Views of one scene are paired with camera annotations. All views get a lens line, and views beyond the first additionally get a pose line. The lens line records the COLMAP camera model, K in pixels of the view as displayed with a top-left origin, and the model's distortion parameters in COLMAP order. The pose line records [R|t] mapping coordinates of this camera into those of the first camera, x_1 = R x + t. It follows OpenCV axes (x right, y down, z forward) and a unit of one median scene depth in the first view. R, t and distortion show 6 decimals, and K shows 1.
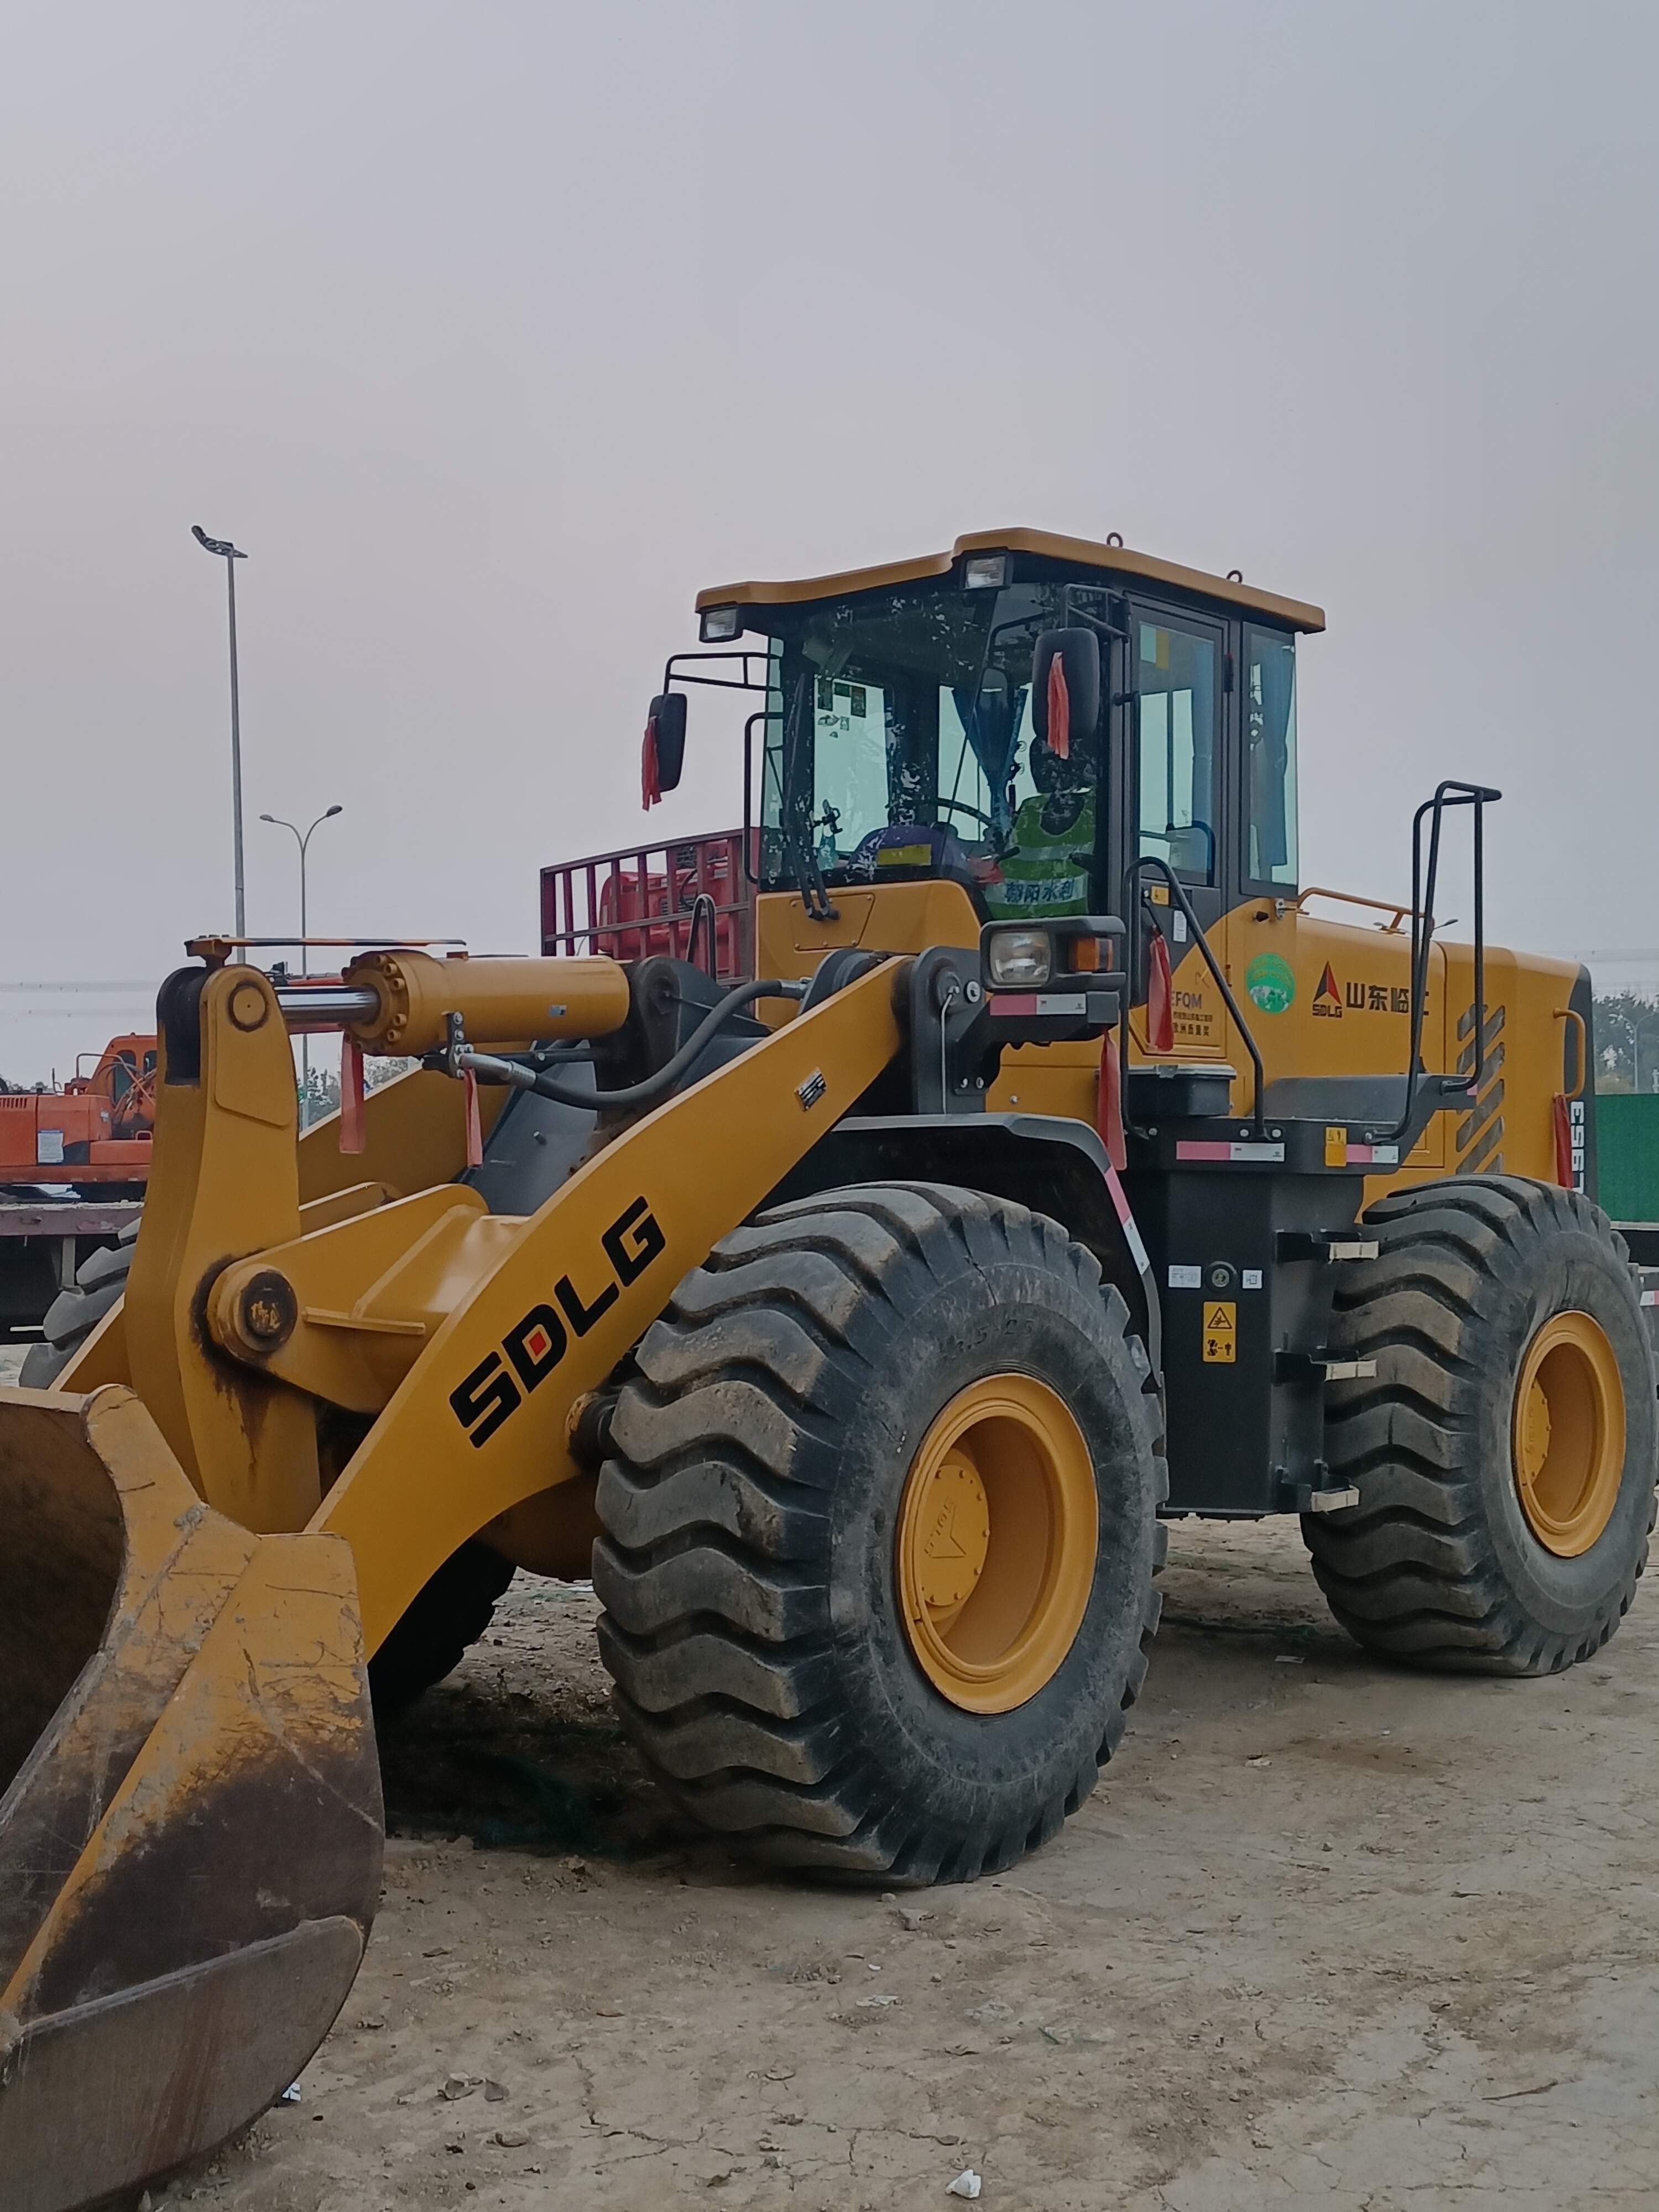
lens RADIAL K [[2573.4, 0, 829.8], [0, 2573.4, 1109.5], [0, 0, 1]] dist [-0.004590, 0.000000]
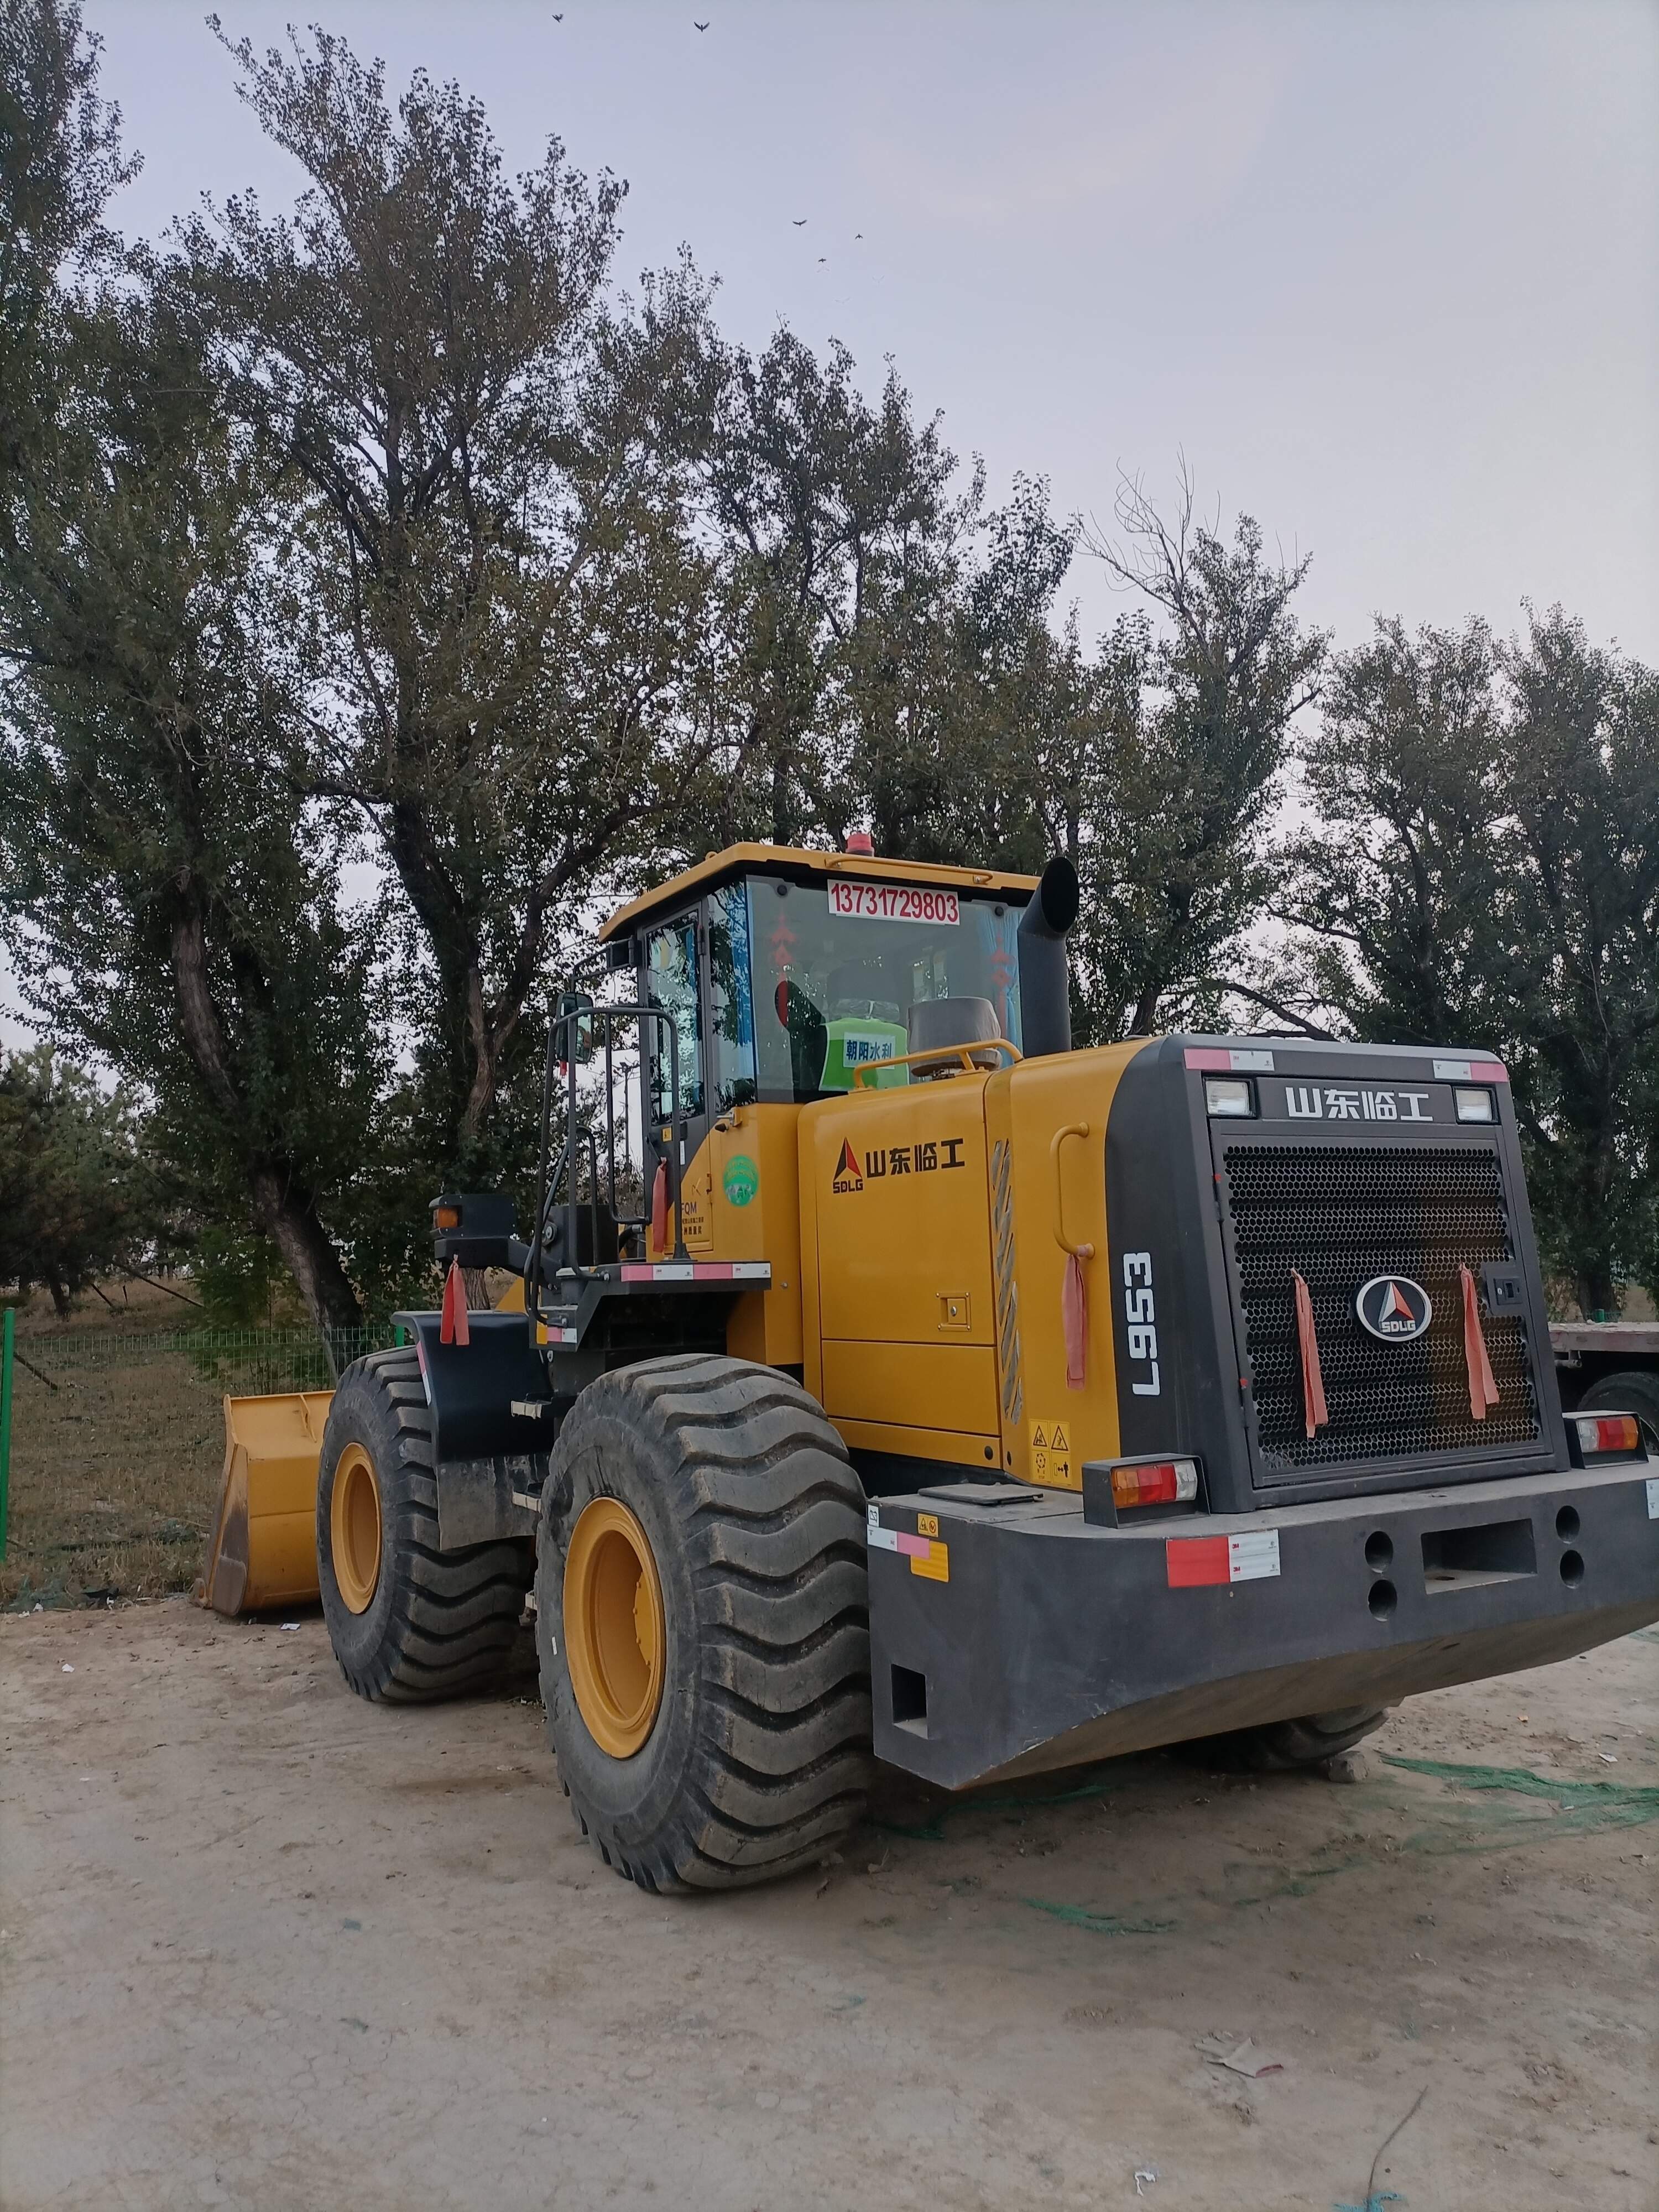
lens RADIAL K [[1652.6, 0, 831.4], [0, 1652.6, 1103.9], [0, 0, 1]] dist [0.001124, 0.000030]
pose [[-0.325376, -0.100007, -0.940281, 0.799352], [0.044268, 0.991690, -0.120793, 0.007752], [0.944548, -0.080928, -0.318245, 1.186413]]
